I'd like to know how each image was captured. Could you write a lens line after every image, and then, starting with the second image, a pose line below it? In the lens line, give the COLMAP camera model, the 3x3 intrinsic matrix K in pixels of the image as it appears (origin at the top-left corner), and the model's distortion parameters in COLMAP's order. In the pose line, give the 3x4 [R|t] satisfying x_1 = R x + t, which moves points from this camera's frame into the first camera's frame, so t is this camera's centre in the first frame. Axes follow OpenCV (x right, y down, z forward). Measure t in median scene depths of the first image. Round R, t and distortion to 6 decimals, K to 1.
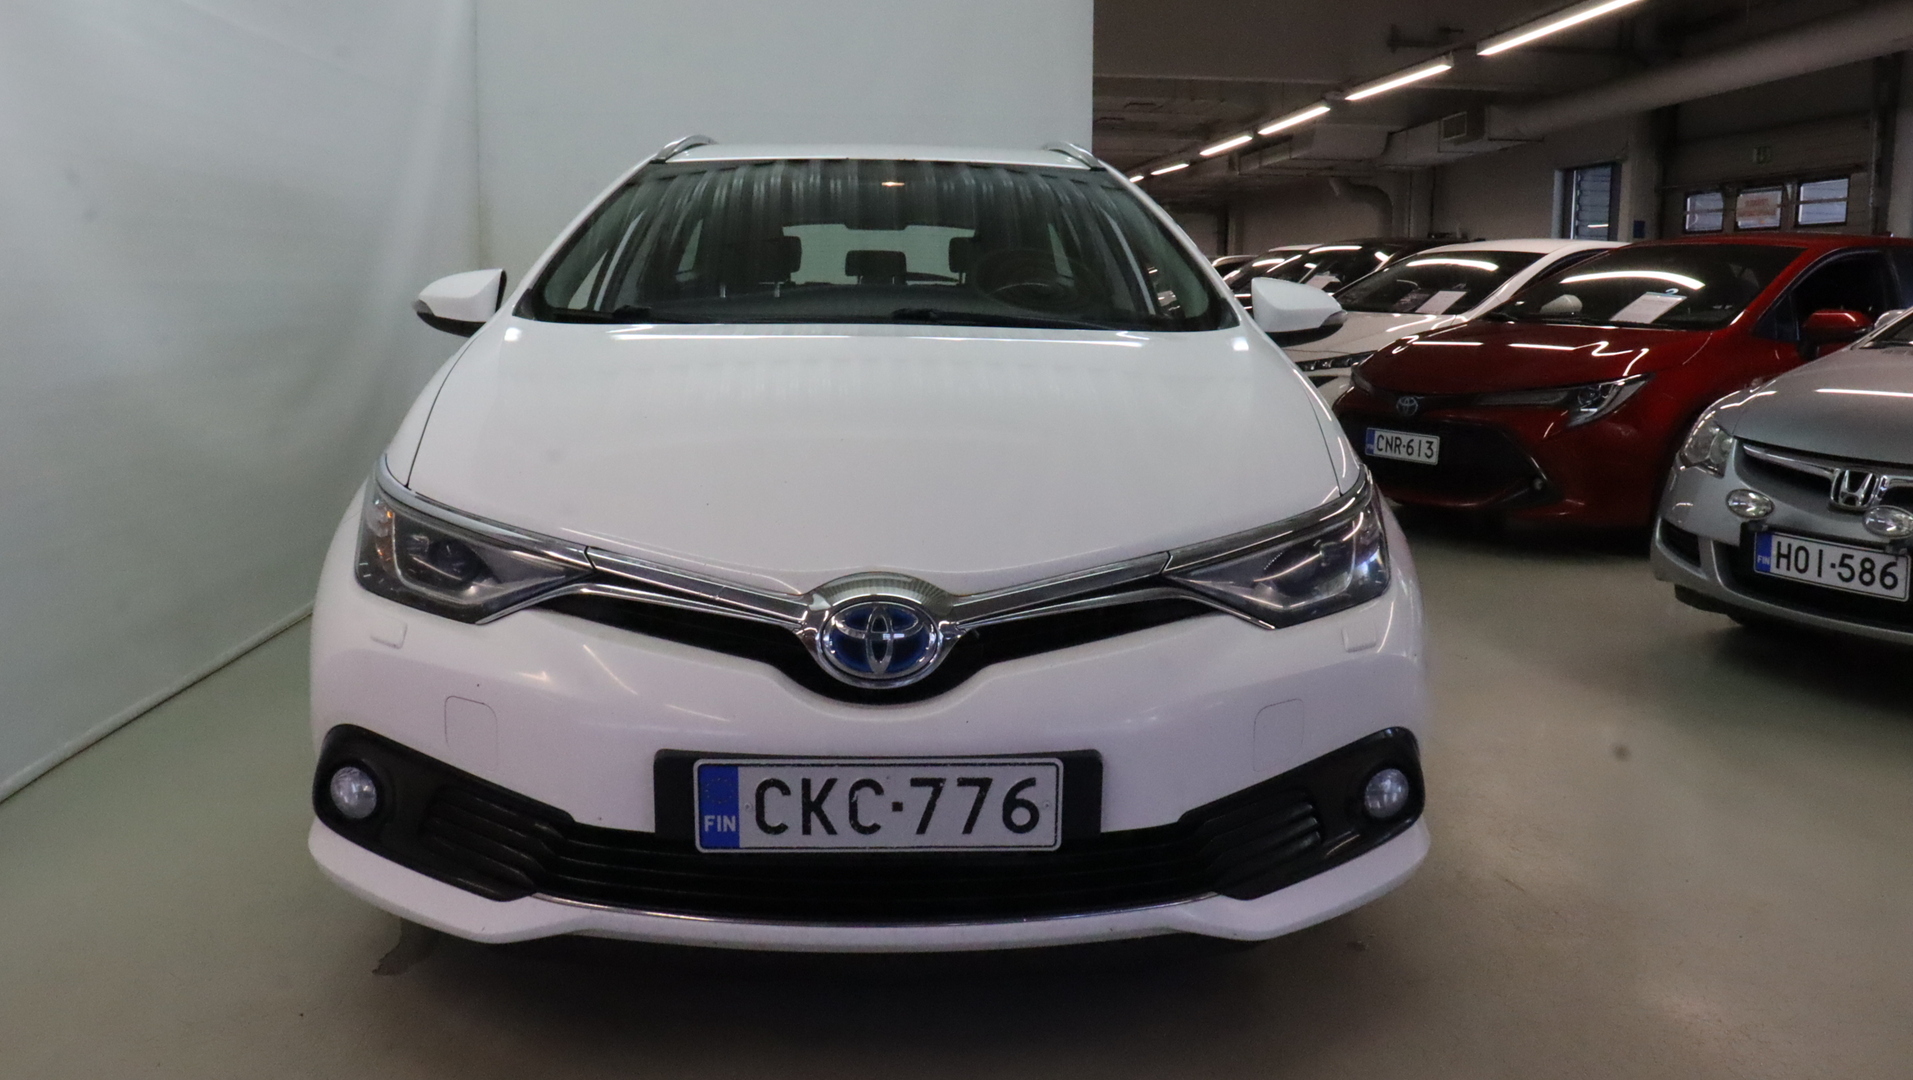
lens RADIAL K [[1581.5, 0, 970.5], [0, 1581.5, 536.6], [0, 0, 1]] dist [-0.179493, 0.154291]
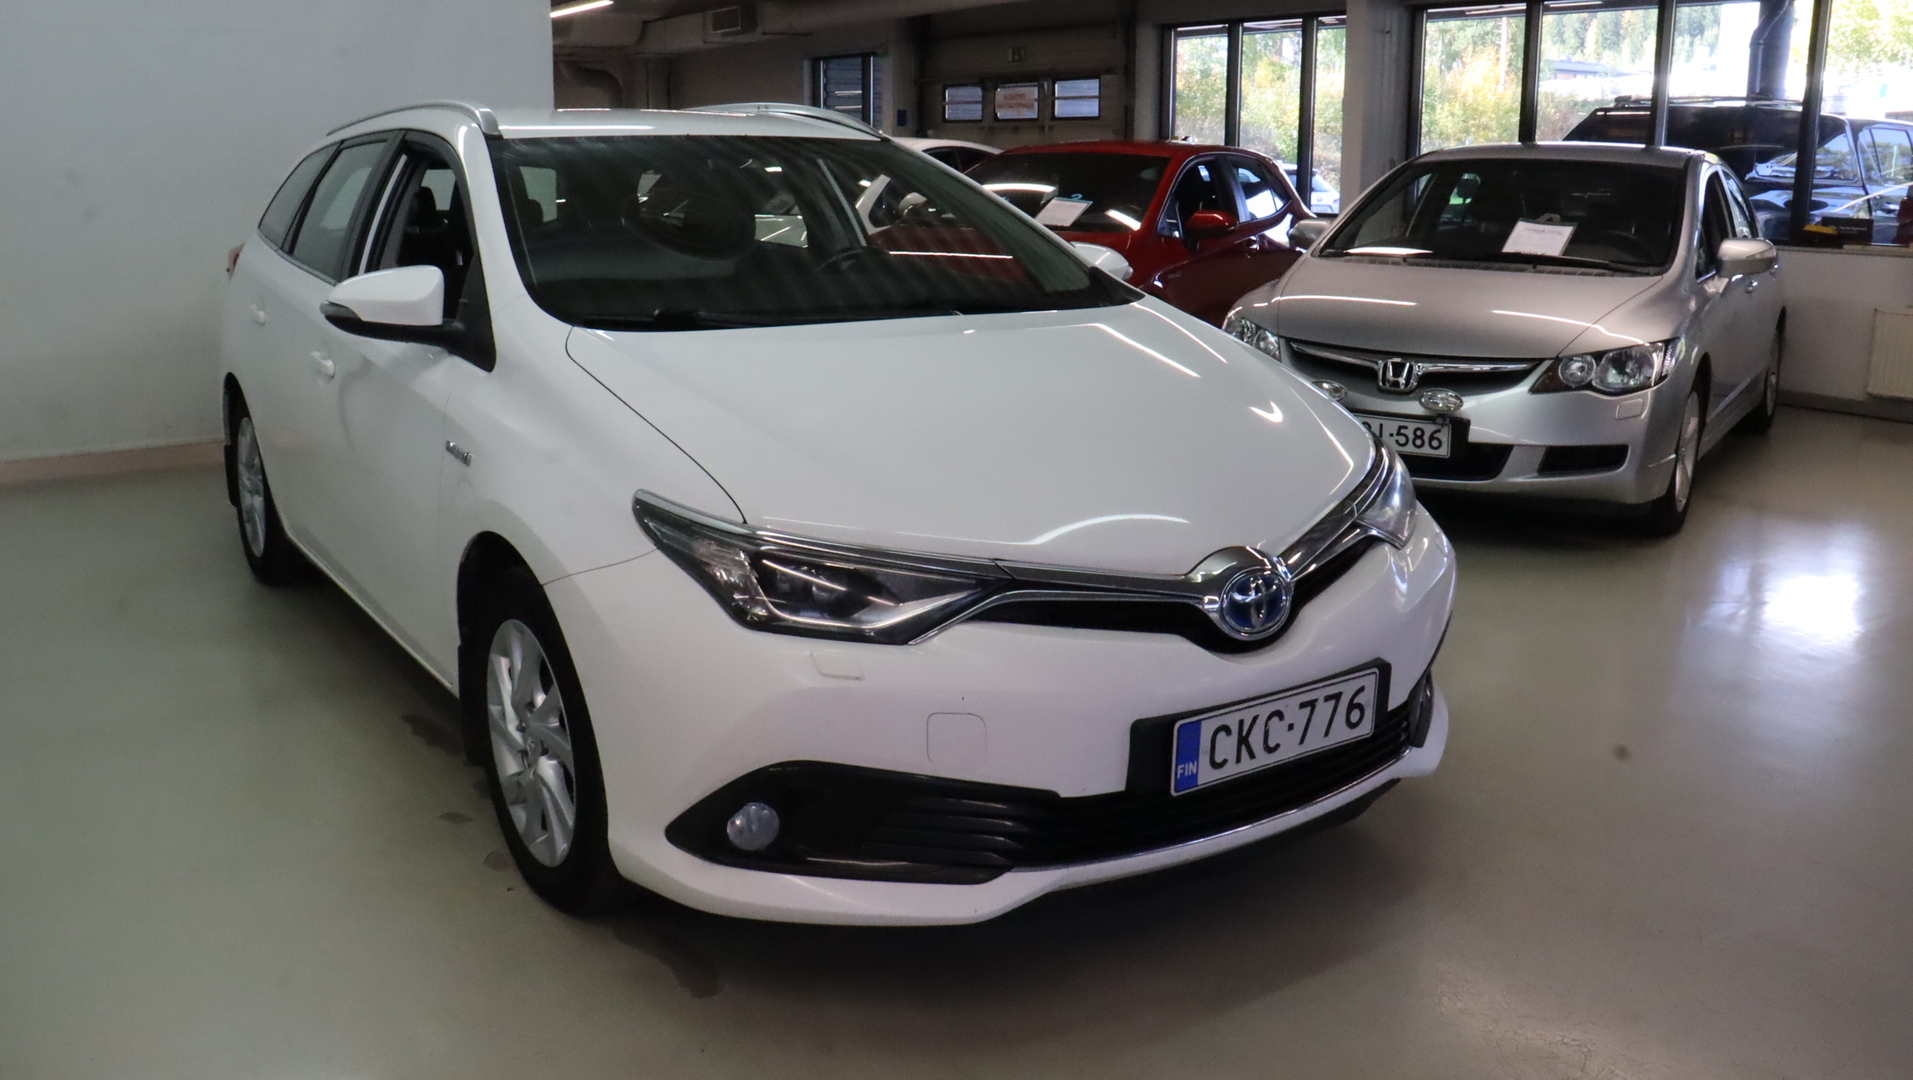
lens RADIAL K [[1581.5, 0, 970.5], [0, 1581.5, 536.6], [0, 0, 1]] dist [-0.179493, 0.154291]
pose [[0.846738, -0.129636, 0.515975, -0.480304], [0.084873, 0.990352, 0.109540, -0.076956], [-0.525197, -0.048960, 0.849571, 0.027944]]
